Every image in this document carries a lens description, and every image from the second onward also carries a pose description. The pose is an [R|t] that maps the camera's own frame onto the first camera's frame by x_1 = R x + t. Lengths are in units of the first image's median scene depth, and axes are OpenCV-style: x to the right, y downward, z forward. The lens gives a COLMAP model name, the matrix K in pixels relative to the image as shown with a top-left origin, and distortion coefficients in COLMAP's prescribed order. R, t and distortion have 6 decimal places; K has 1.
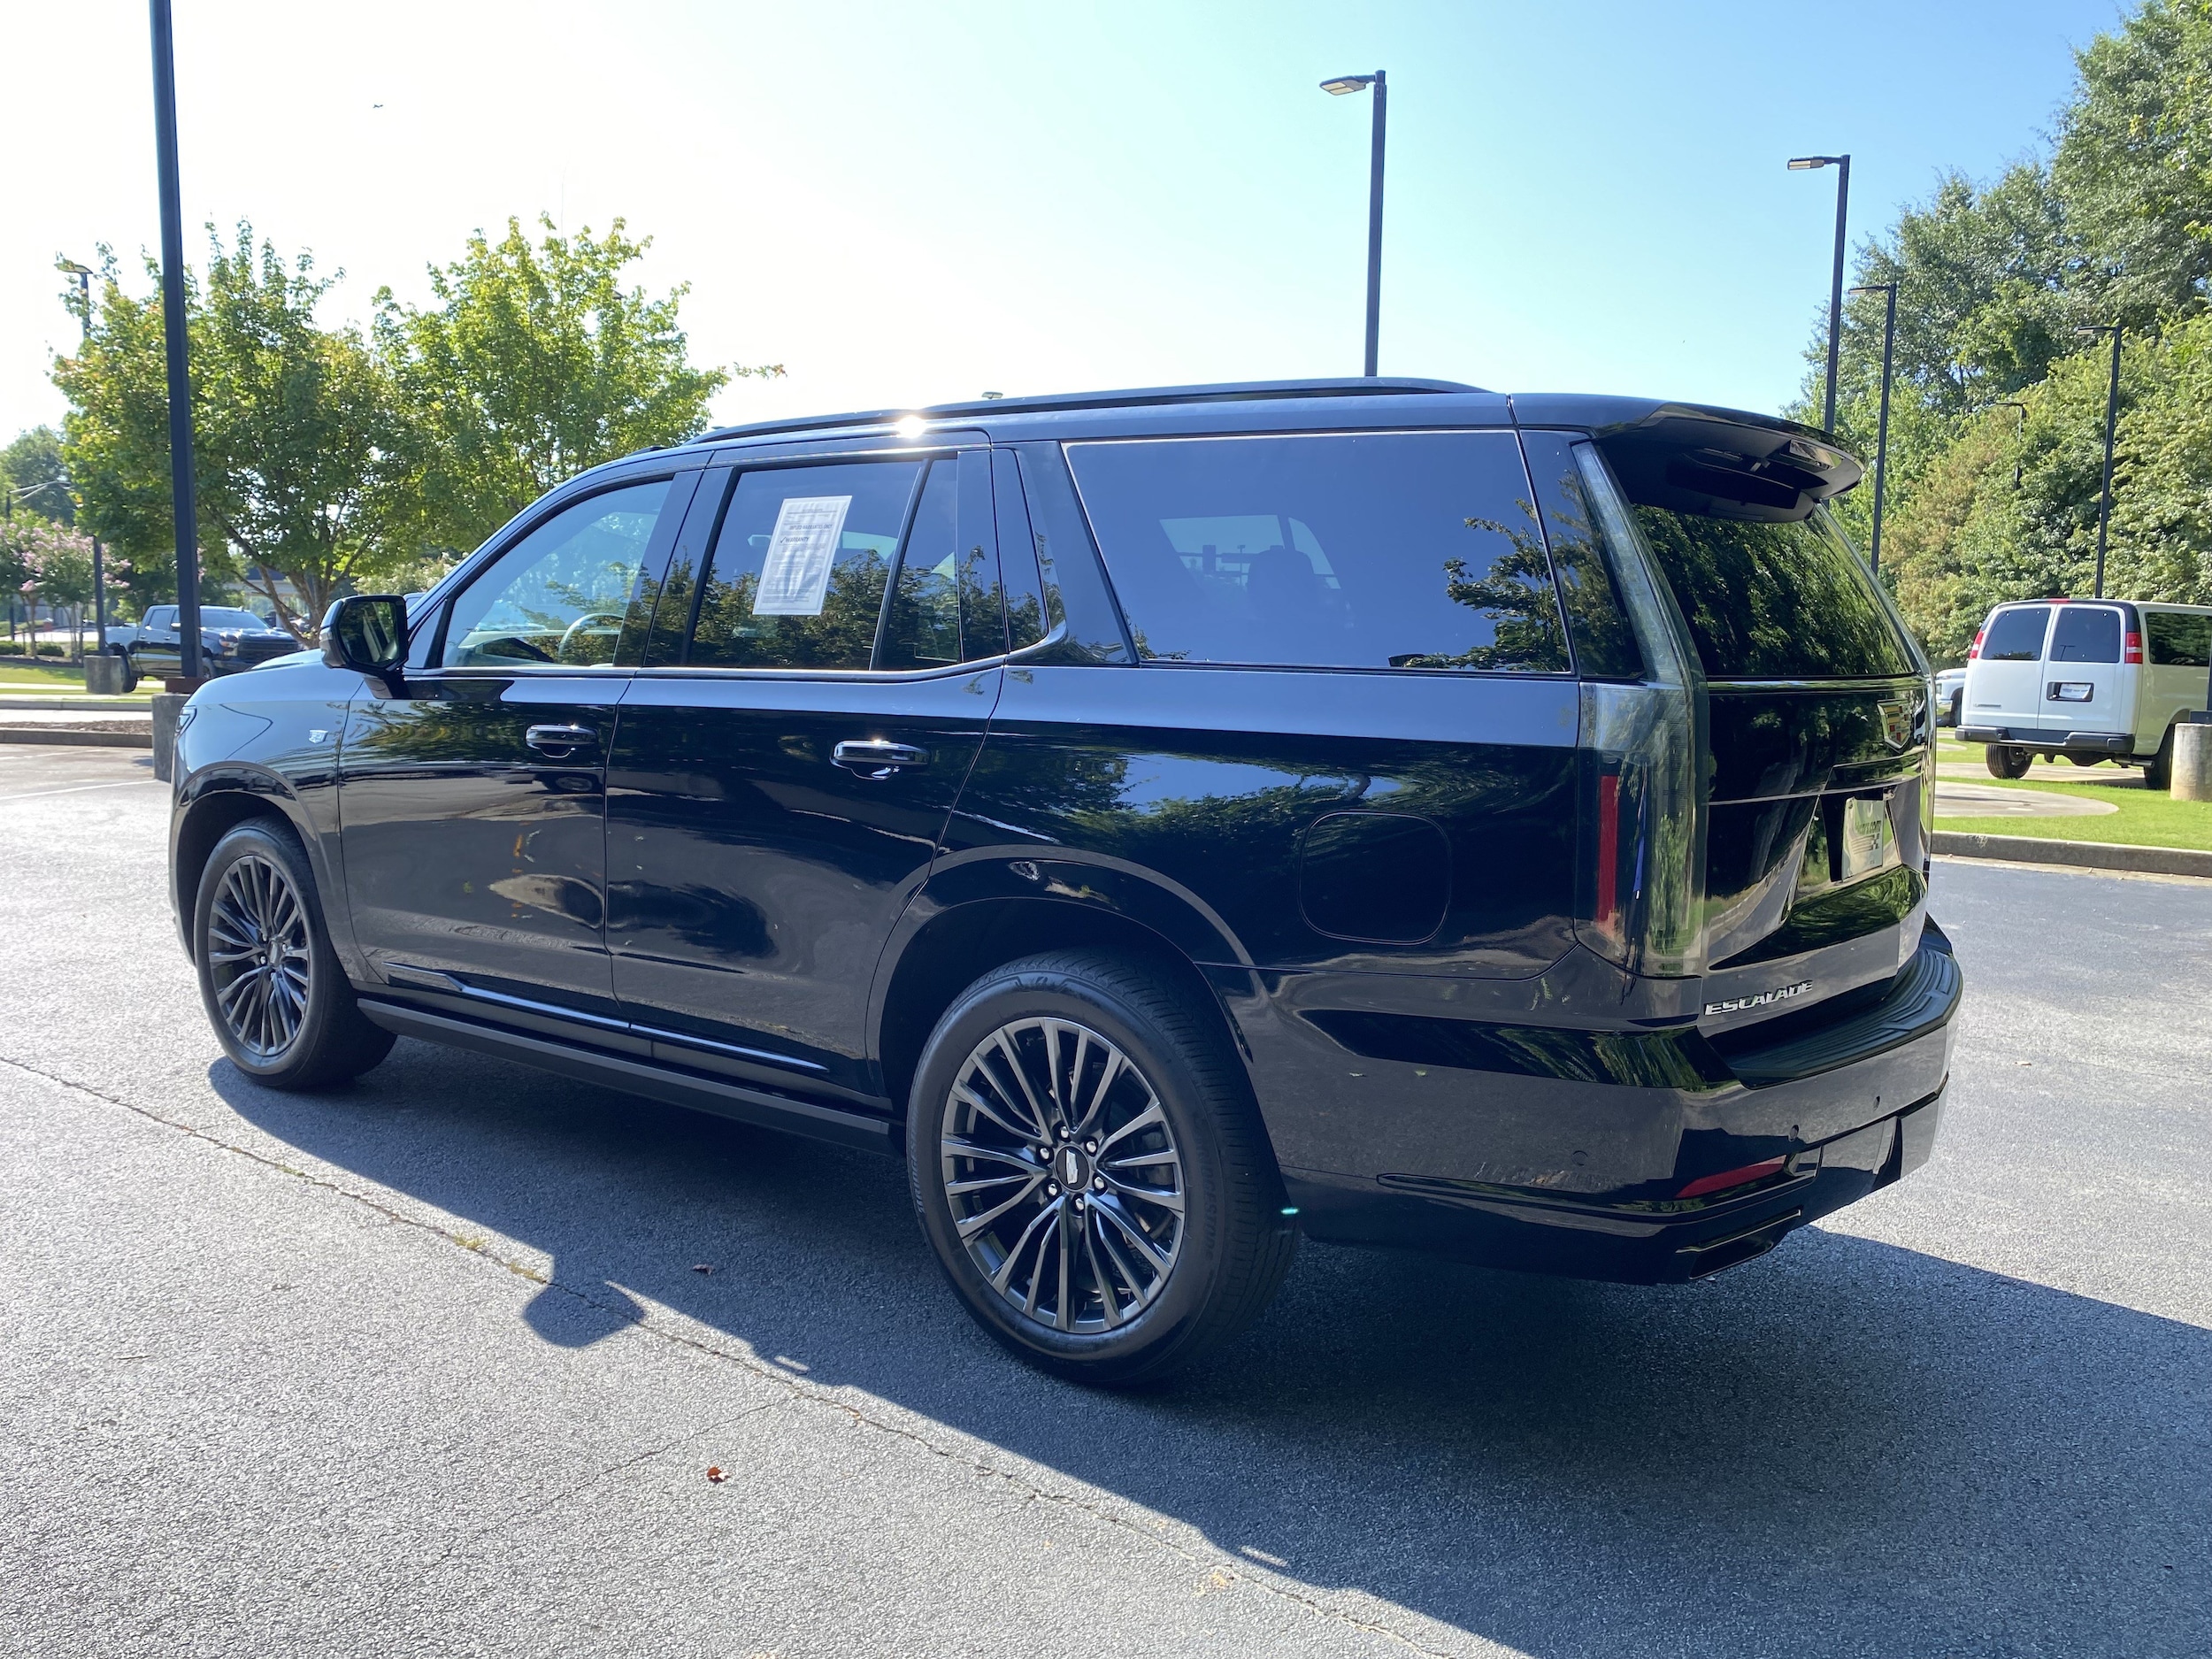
lens RADIAL K [[1714.2, 0, 1120.6], [0, 1714.2, 828.5], [0, 0, 1]] dist [0.020266, -0.006116]
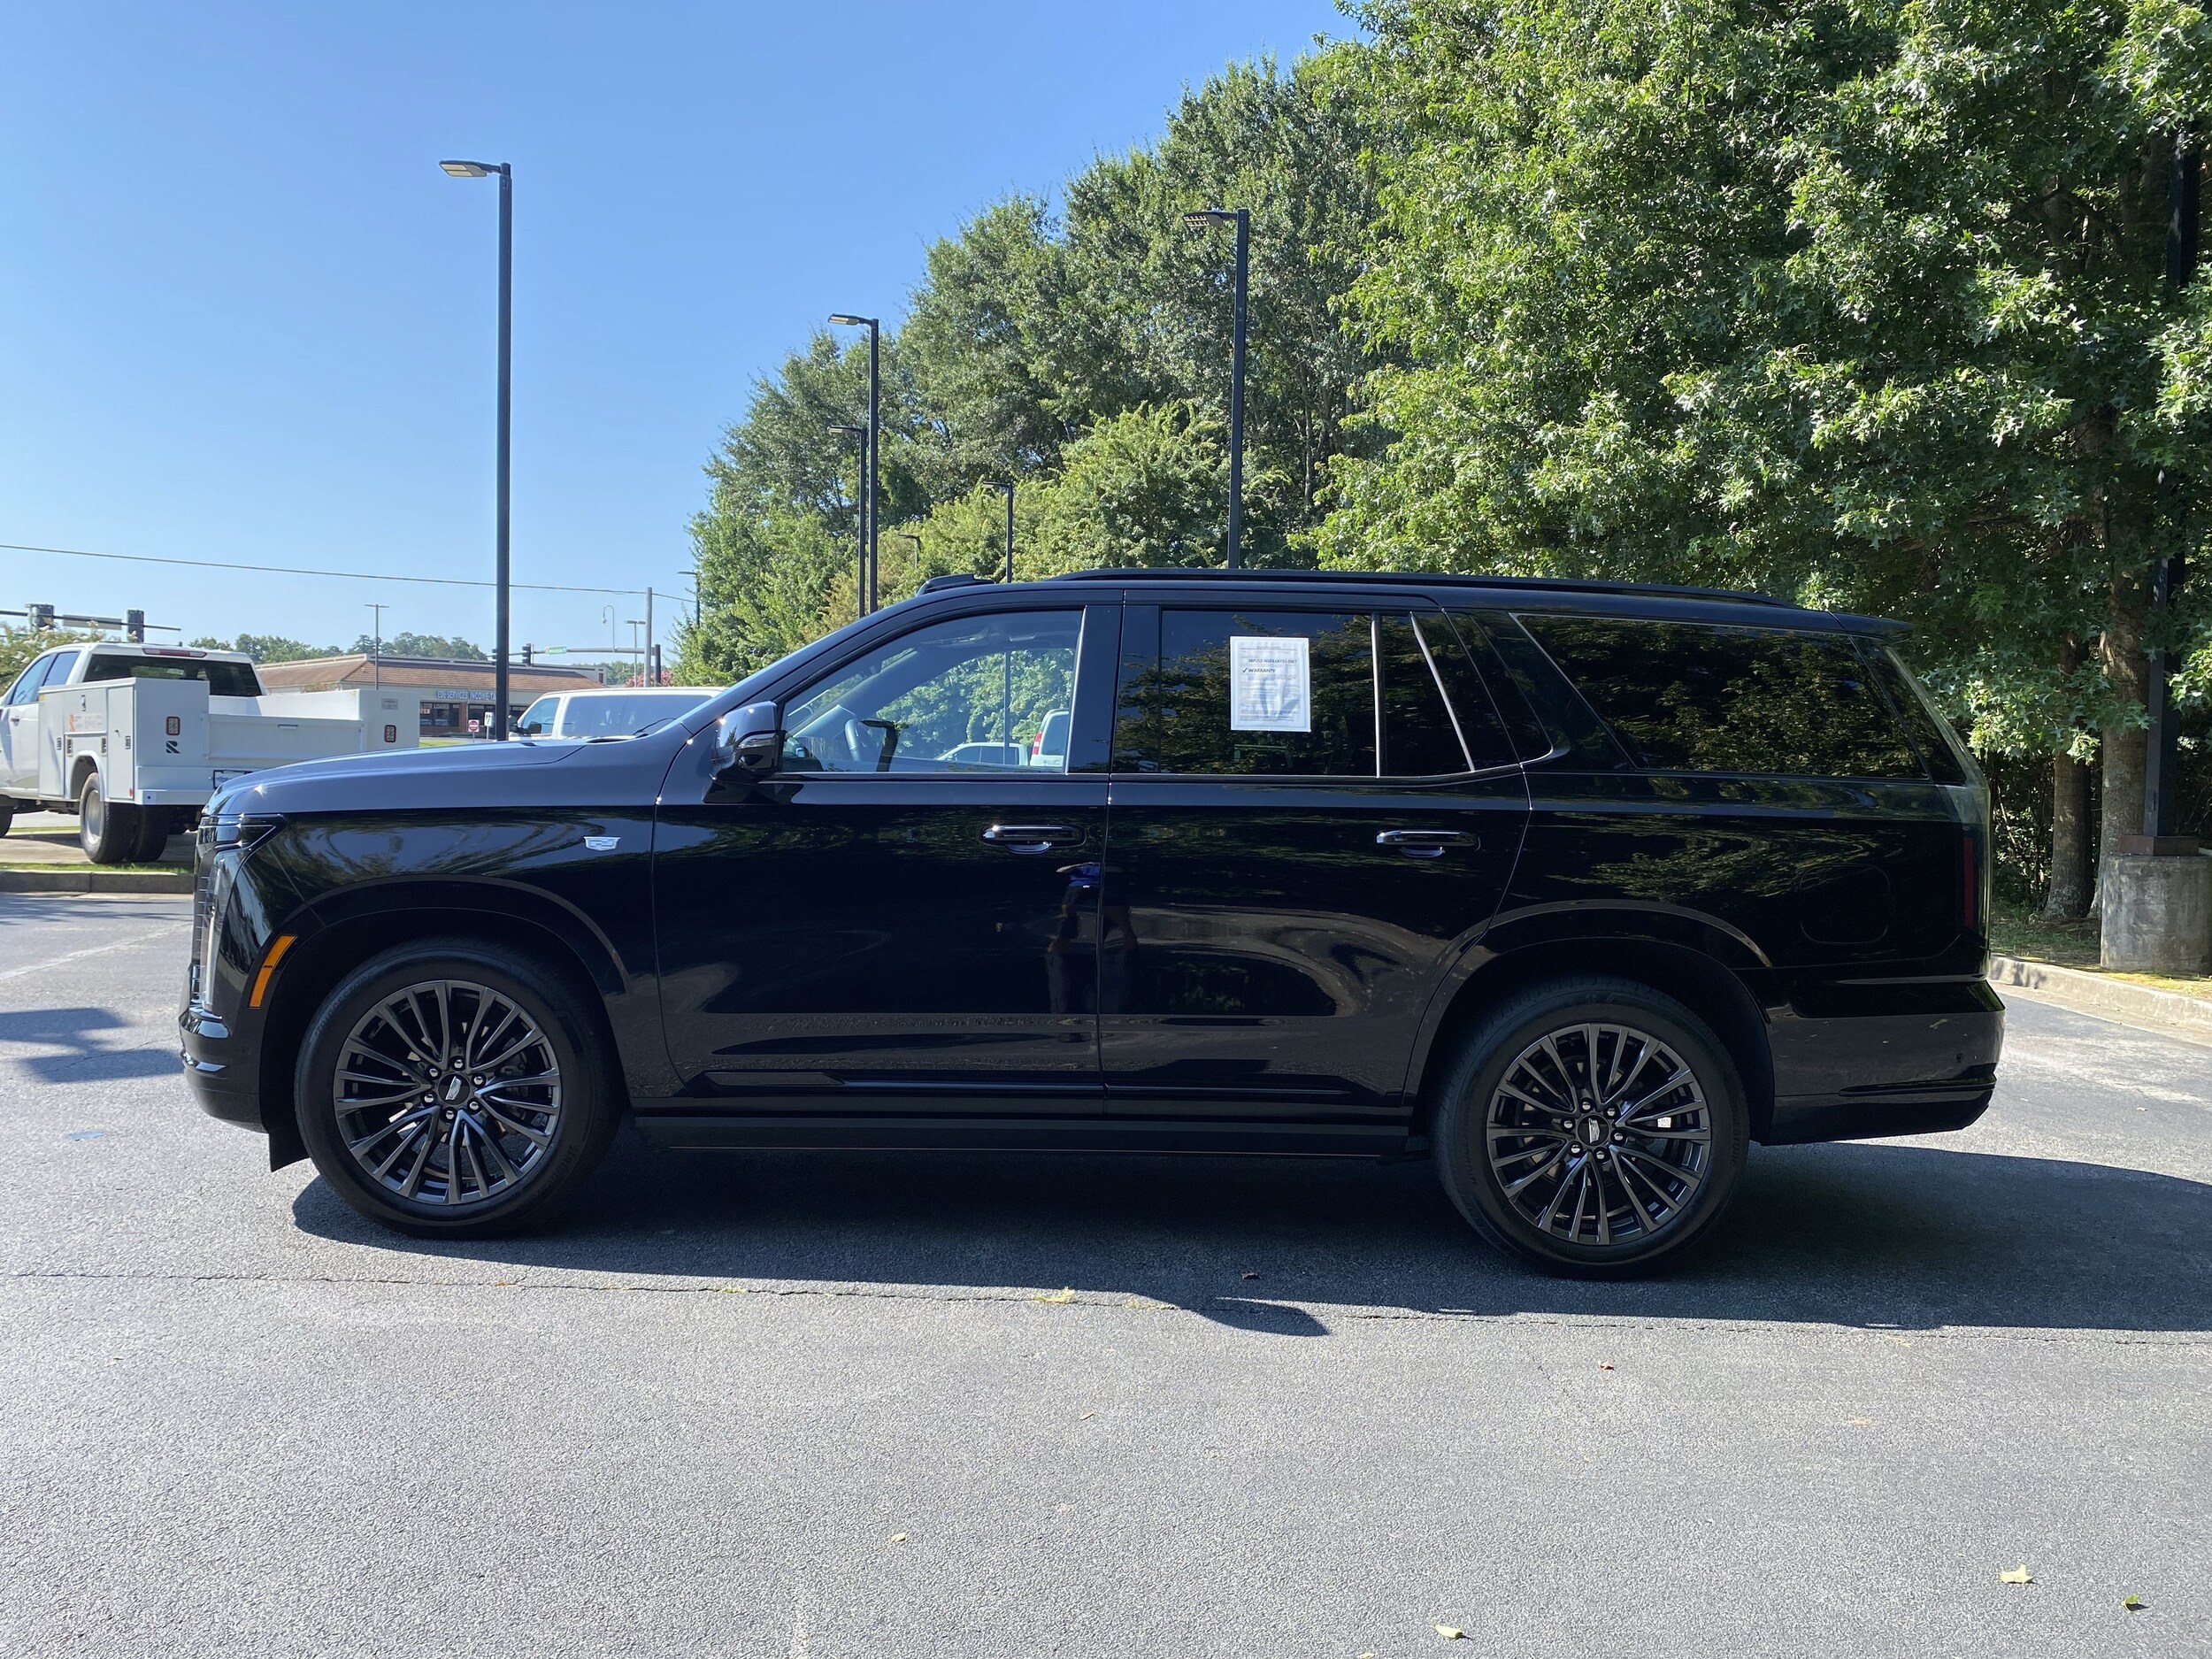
lens RADIAL K [[1714.2, 0, 1106.8], [0, 1714.2, 829.6], [0, 0, 1]] dist [0.020266, -0.006116]
pose [[0.781672, -0.020424, 0.623356, -0.228697], [0.051146, 0.998196, -0.031431, -0.004679], [-0.621590, 0.056451, 0.781306, 0.025191]]
